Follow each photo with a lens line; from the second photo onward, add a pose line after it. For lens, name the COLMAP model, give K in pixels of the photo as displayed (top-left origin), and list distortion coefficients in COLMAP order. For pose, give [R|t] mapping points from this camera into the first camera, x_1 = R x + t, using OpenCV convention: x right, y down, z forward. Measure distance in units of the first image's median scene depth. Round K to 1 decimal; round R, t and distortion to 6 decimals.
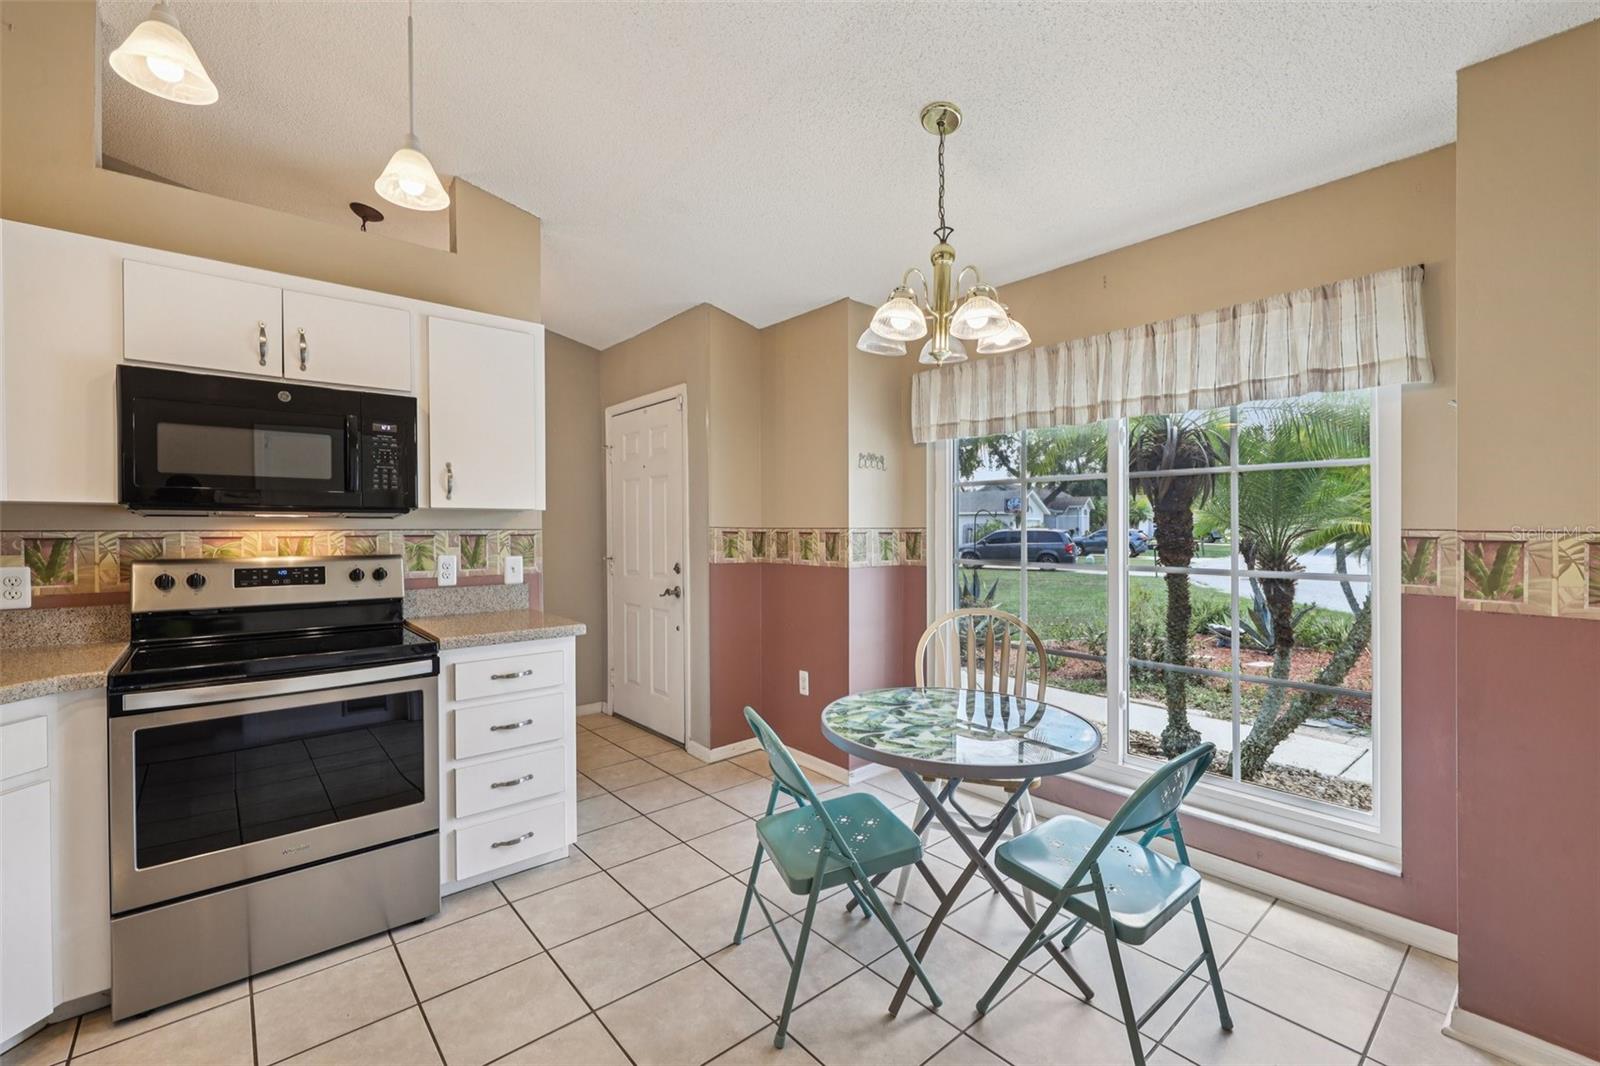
lens RADIAL K [[671.1, 0, 792.9], [0, 671.1, 535.9], [0, 0, 1]] dist [0.003990, -0.001632]
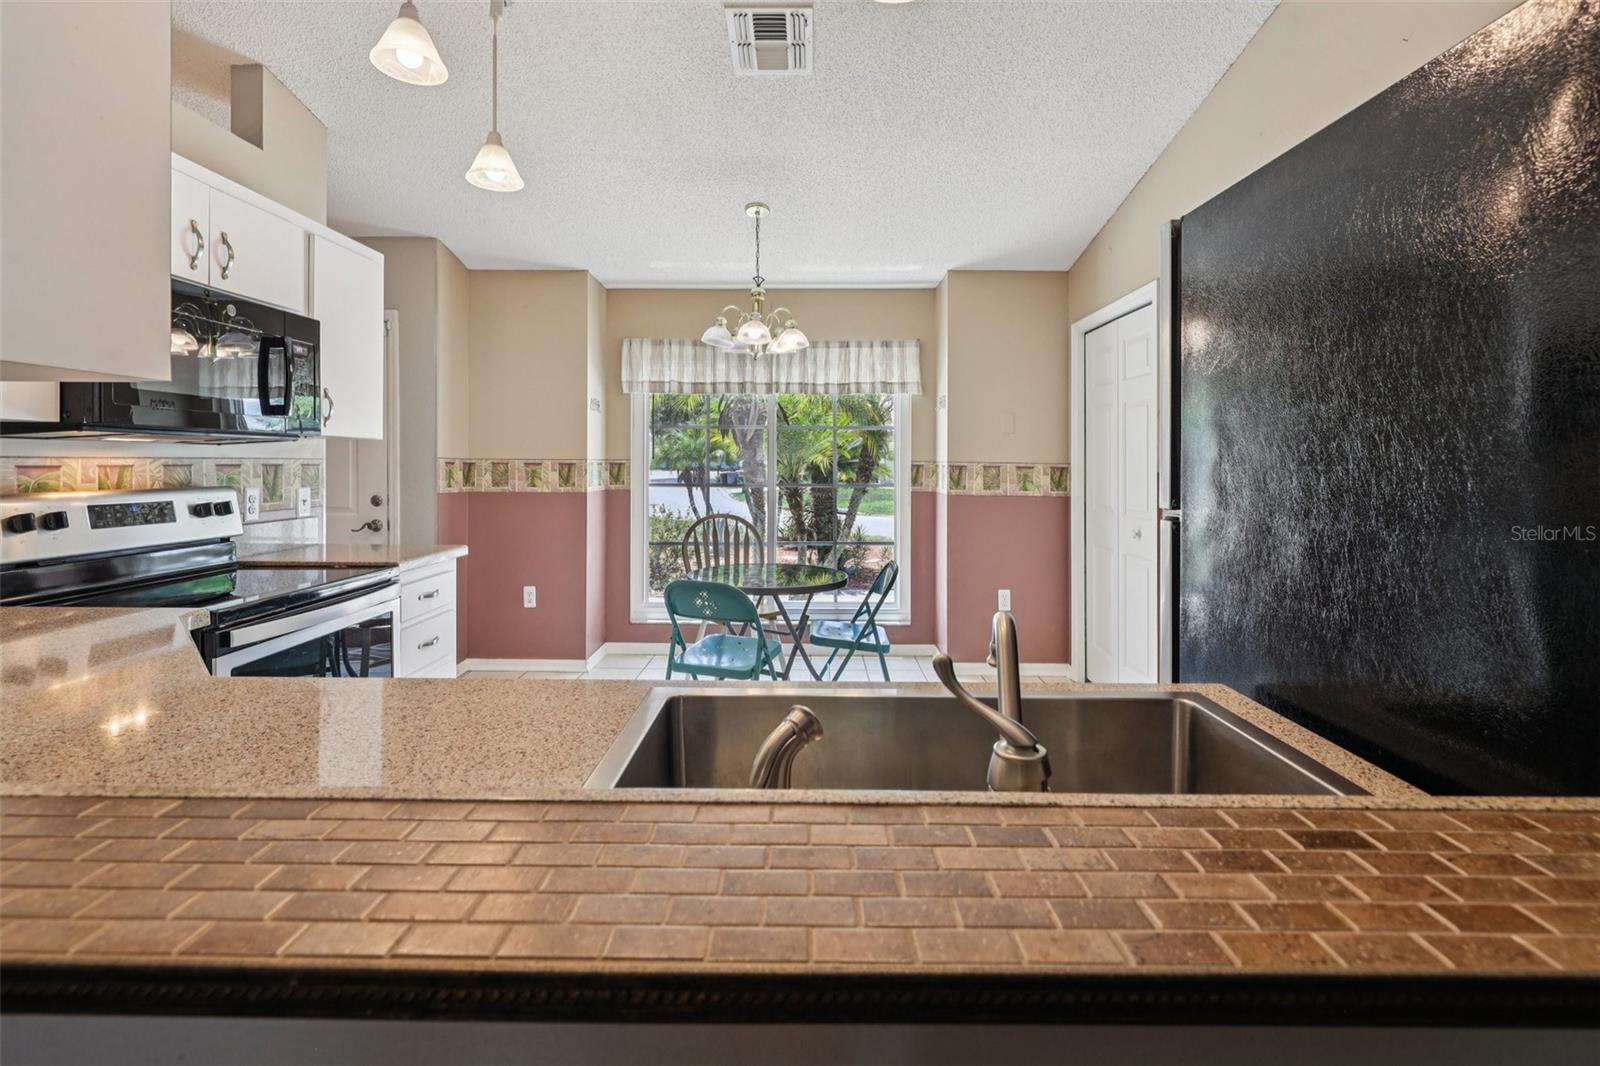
lens RADIAL K [[671.1, 0, 809.5], [0, 671.1, 465.0], [0, 0, 1]] dist [0.003990, -0.001632]
pose [[0.667933, -0.000447, 0.744222, -0.662618], [0.005484, 0.999976, -0.004321, 0.007000], [-0.744202, 0.006968, 0.667919, -0.134048]]
